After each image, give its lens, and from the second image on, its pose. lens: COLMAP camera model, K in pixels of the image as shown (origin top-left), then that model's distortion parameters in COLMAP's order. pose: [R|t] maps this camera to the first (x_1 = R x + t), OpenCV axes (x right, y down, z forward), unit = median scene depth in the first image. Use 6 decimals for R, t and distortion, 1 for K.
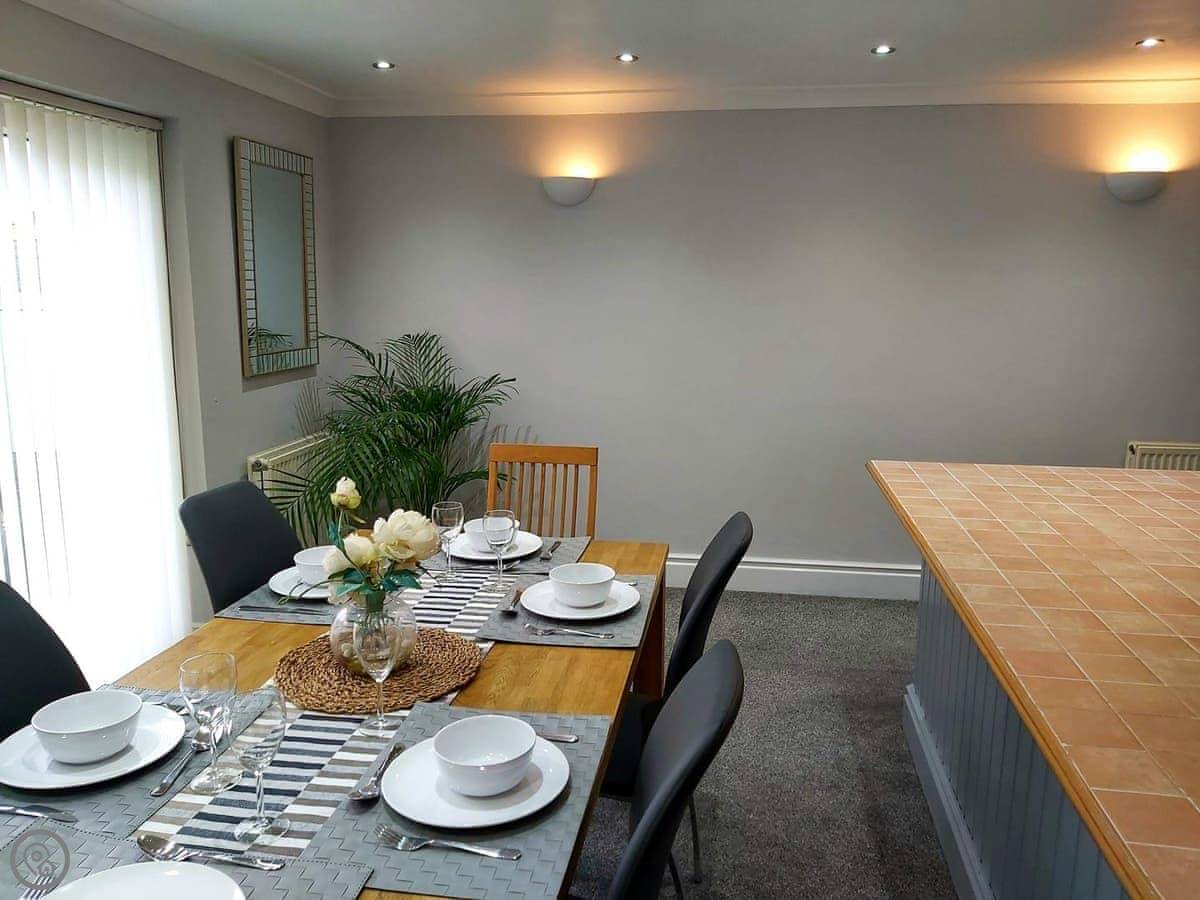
lens RADIAL K [[909.9, 0, 600.0], [0, 909.9, 450.0], [0, 0, 1]] dist [0.054558, -0.116870]
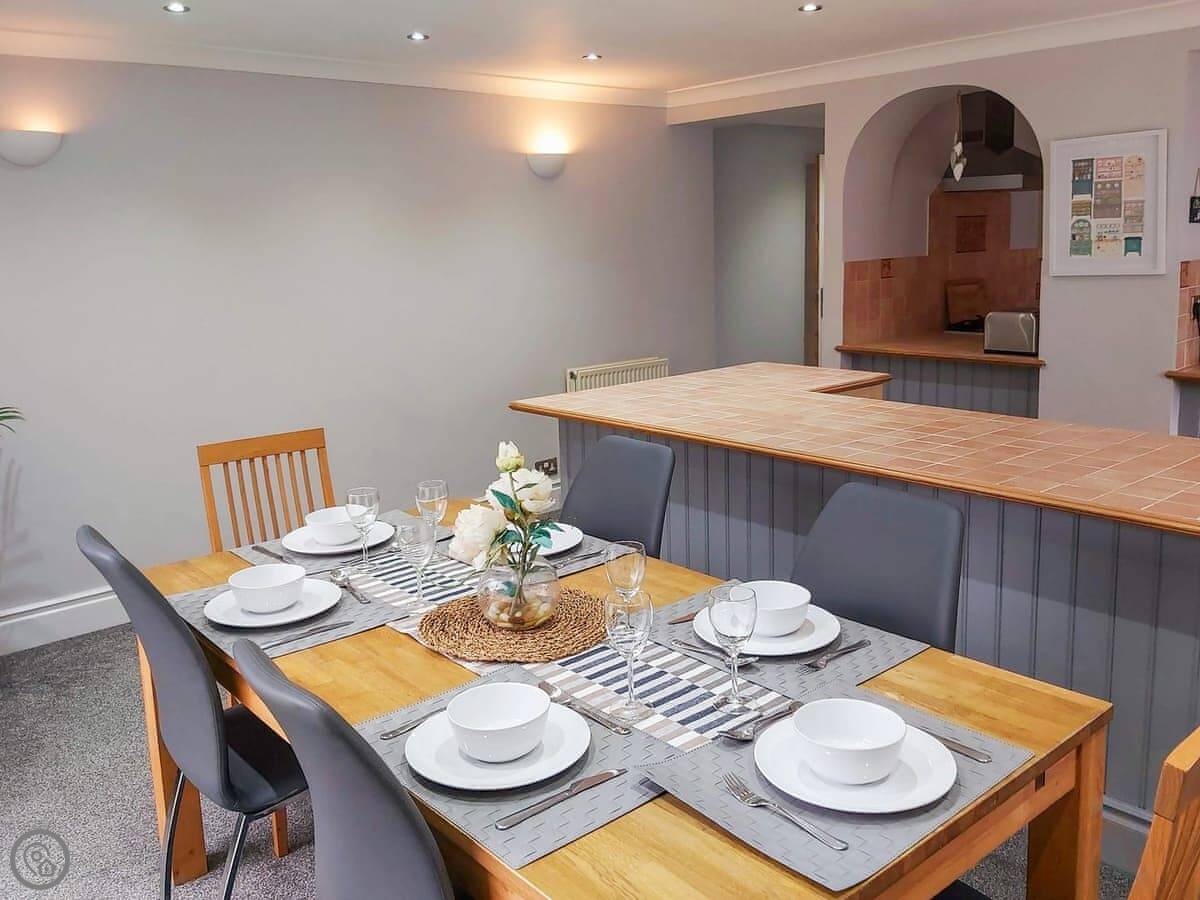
lens RADIAL K [[1011.9, 0, 598.7], [0, 1011.9, 397.9], [0, 0, 1]] dist [0.067915, -0.161786]
pose [[0.641837, -0.141694, 0.753637, -0.873751], [0.173015, 0.984198, 0.037694, -0.033029], [-0.747069, 0.106197, 0.656209, 0.142044]]
